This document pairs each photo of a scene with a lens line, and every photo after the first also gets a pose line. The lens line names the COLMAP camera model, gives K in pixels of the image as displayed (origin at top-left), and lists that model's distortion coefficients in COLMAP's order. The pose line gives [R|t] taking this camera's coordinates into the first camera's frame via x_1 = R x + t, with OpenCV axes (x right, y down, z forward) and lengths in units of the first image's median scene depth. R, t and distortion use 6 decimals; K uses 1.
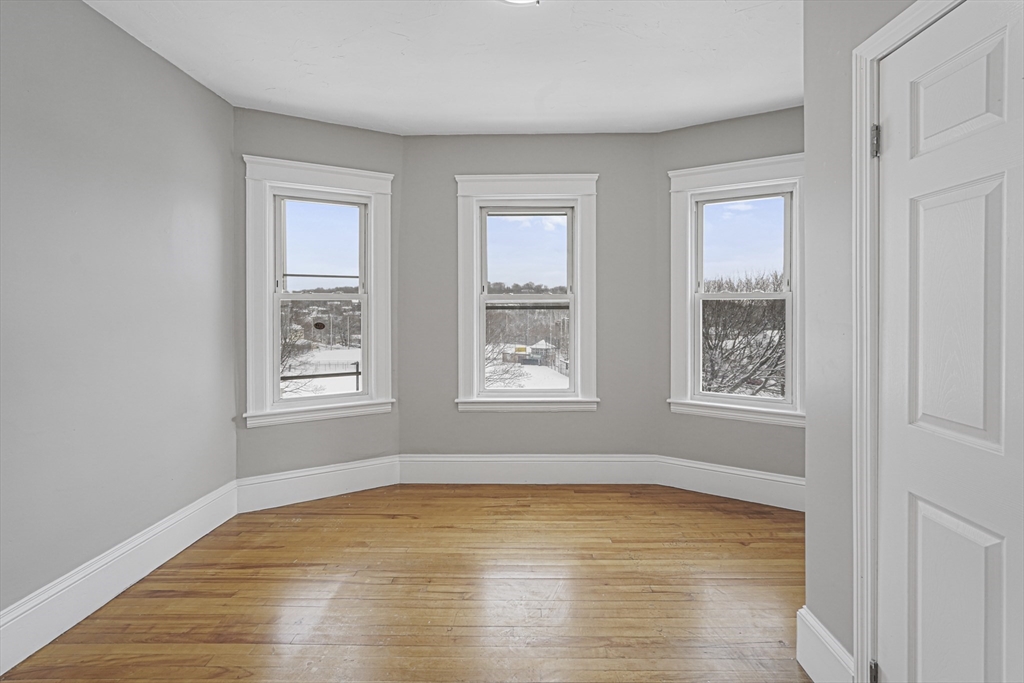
lens RADIAL K [[482.4, 0, 529.8], [0, 482.4, 307.7], [0, 0, 1]] dist [-0.003229, -0.000058]
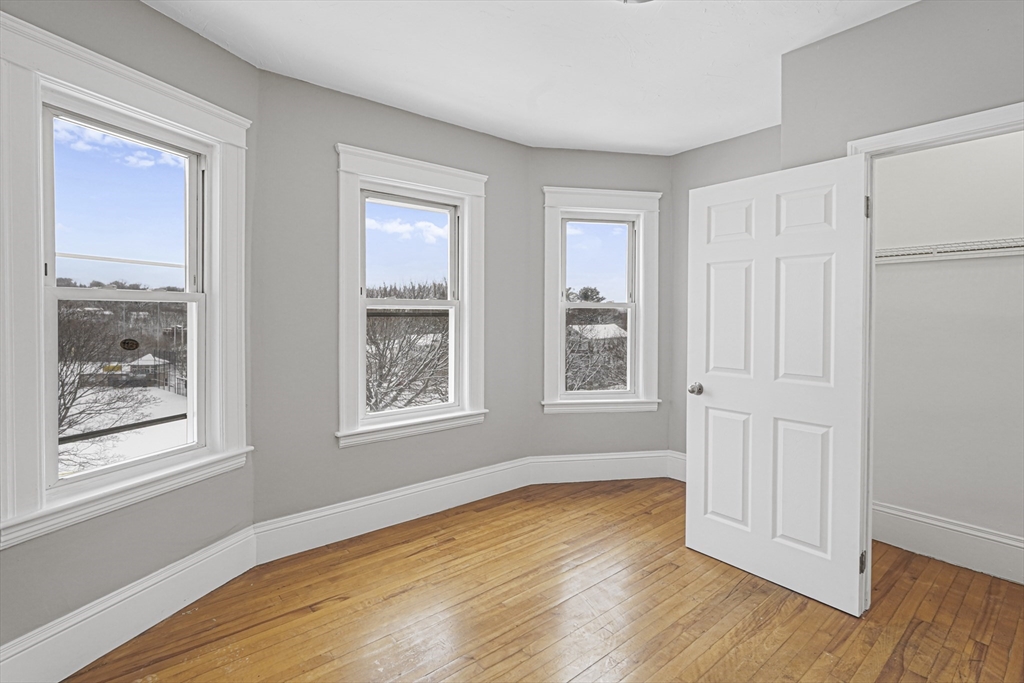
lens RADIAL K [[486.9, 0, 513.2], [0, 486.9, 317.8], [0, 0, 1]] dist [-0.012772, 0.013178]
pose [[0.761227, -0.000864, 0.648485, -0.451761], [-0.004535, 0.999968, 0.006656, -0.001471], [-0.648470, -0.008007, 0.761198, 0.229495]]
